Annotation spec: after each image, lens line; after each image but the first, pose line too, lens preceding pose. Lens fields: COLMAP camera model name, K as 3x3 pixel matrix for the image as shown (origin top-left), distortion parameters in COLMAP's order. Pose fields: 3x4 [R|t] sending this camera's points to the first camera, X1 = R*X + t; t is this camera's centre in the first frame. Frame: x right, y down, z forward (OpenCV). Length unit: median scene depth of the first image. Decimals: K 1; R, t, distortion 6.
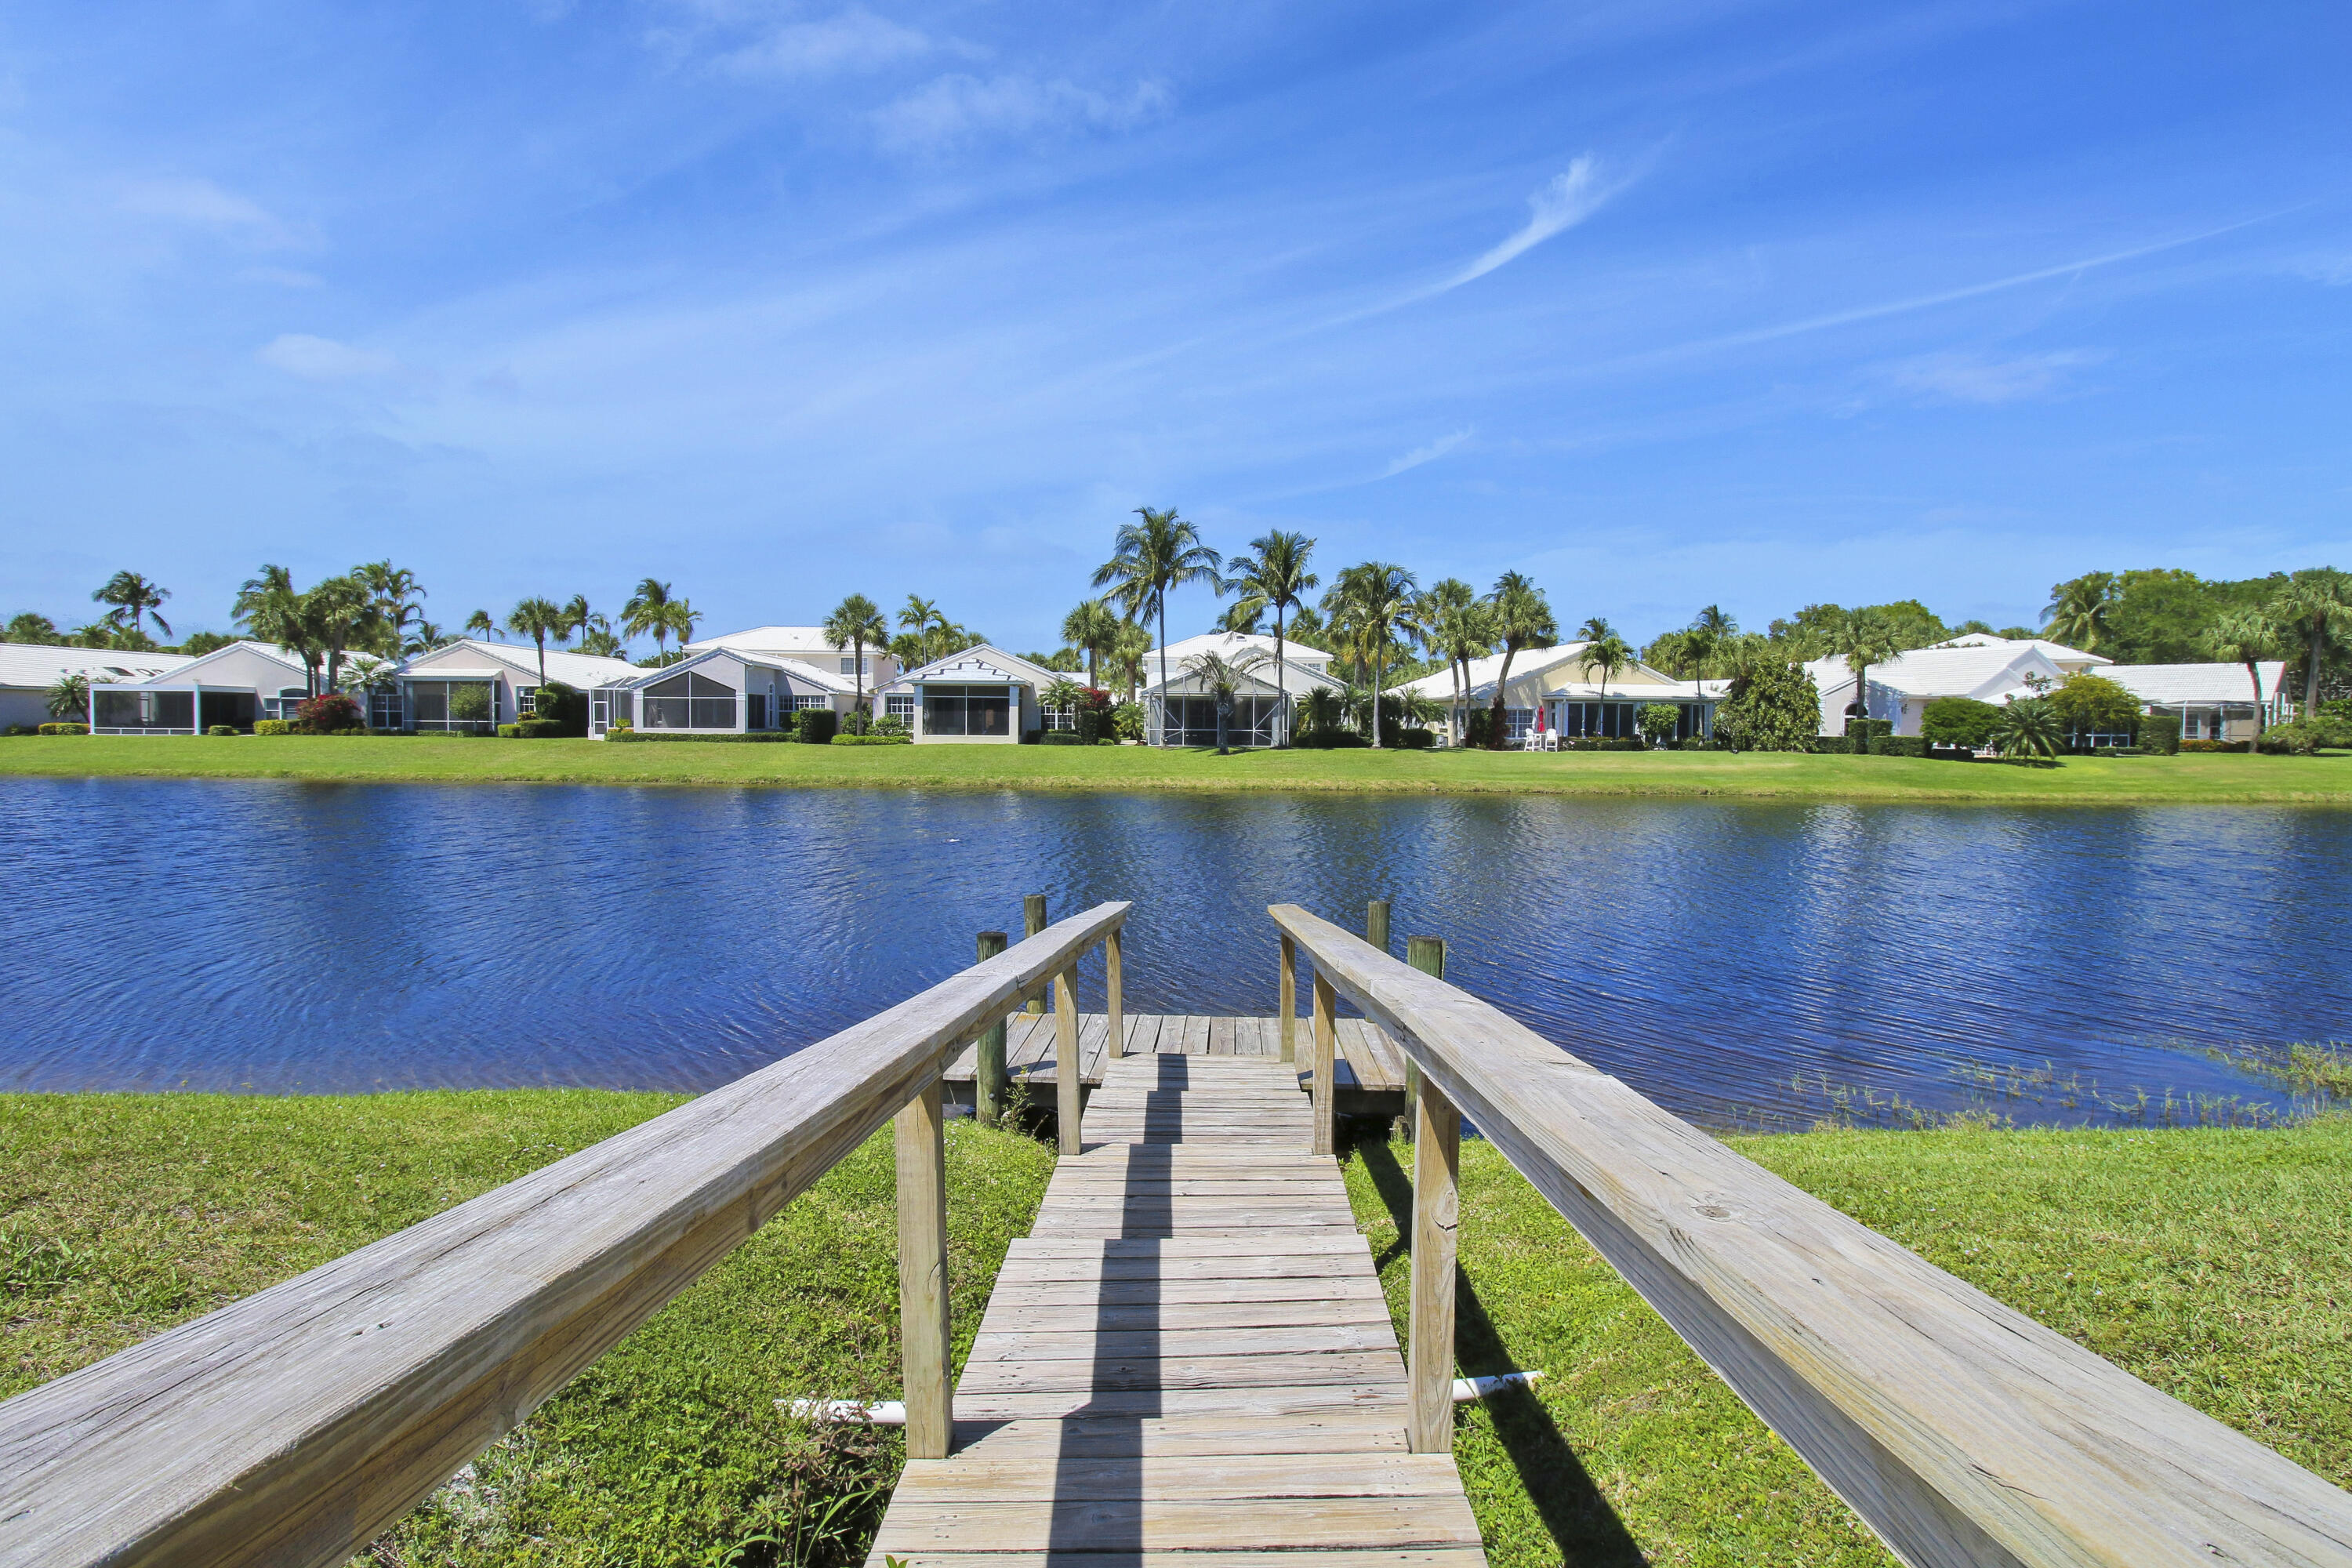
lens RADIAL K [[1162.9, 0, 1176.8], [0, 1162.9, 769.4], [0, 0, 1]] dist [0.003888, -0.018564]
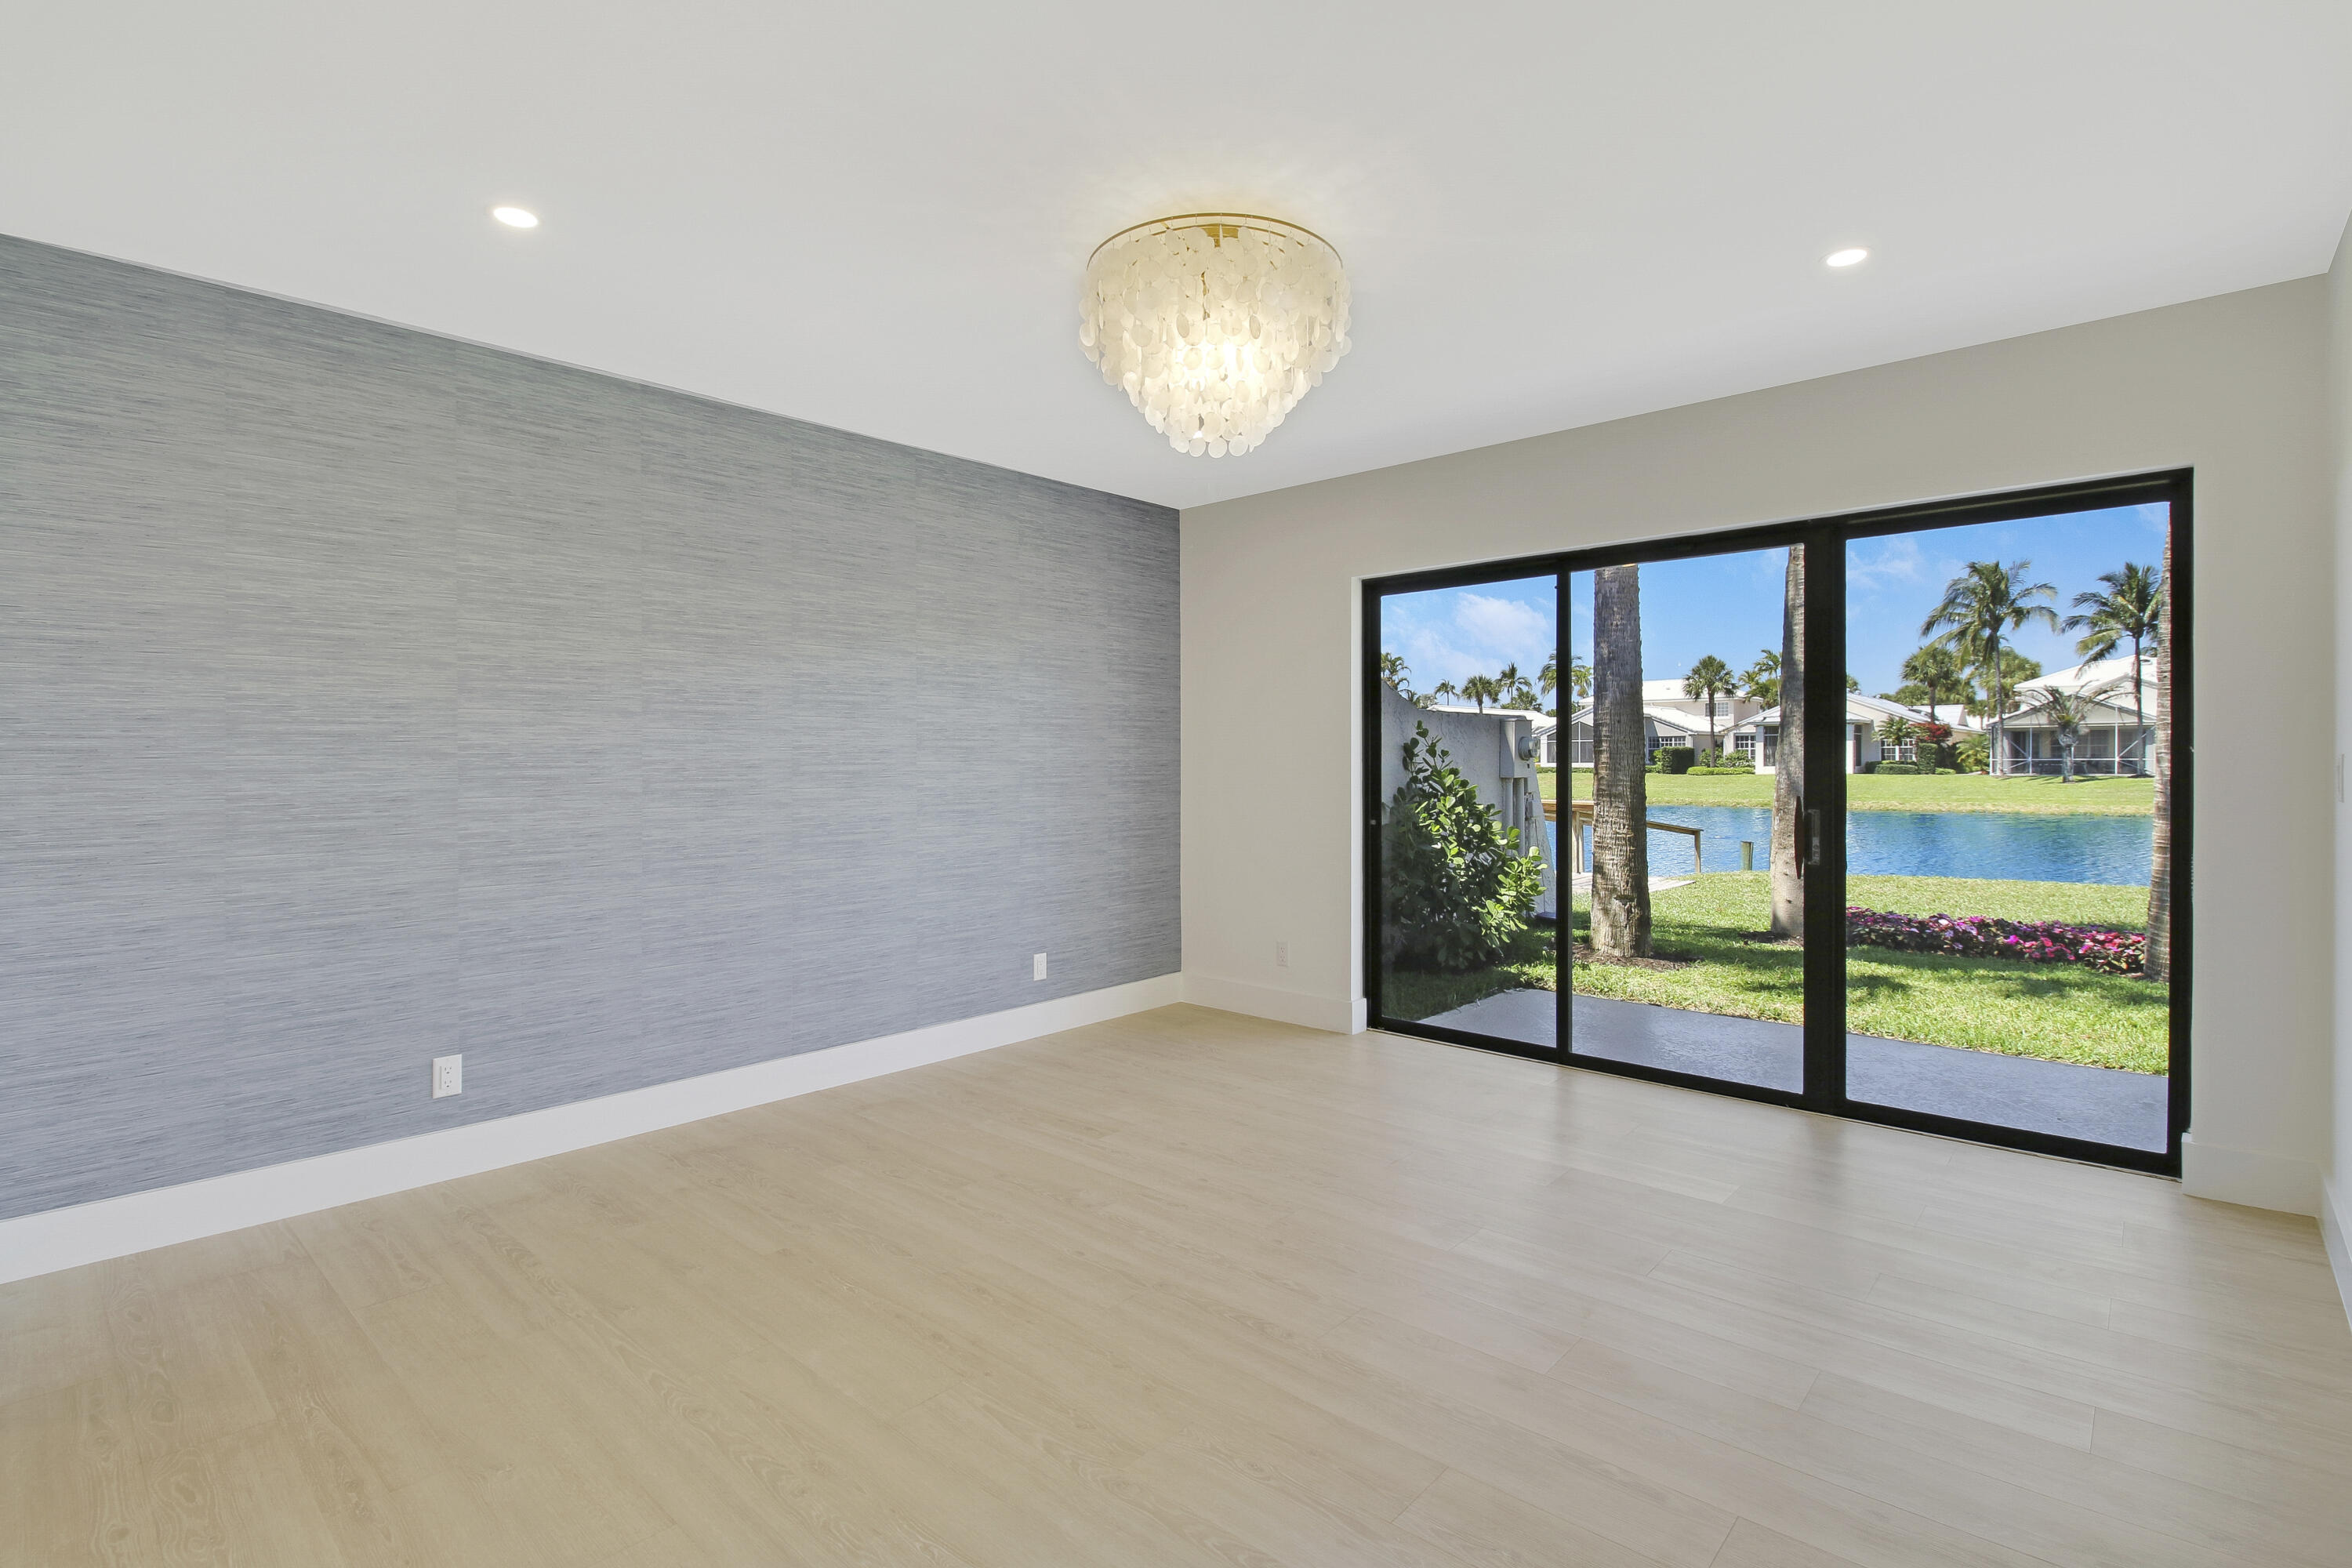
lens RADIAL K [[1058.3, 0, 1176.0], [0, 1058.3, 784.0], [0, 0, 1]] dist [-0.000209, -0.025160]
pose [[0.704705, 0.003126, -0.709493, 0.133258], [-0.011979, 0.999900, -0.007492, 0.004383], [0.709399, 0.013778, 0.704672, -0.217493]]
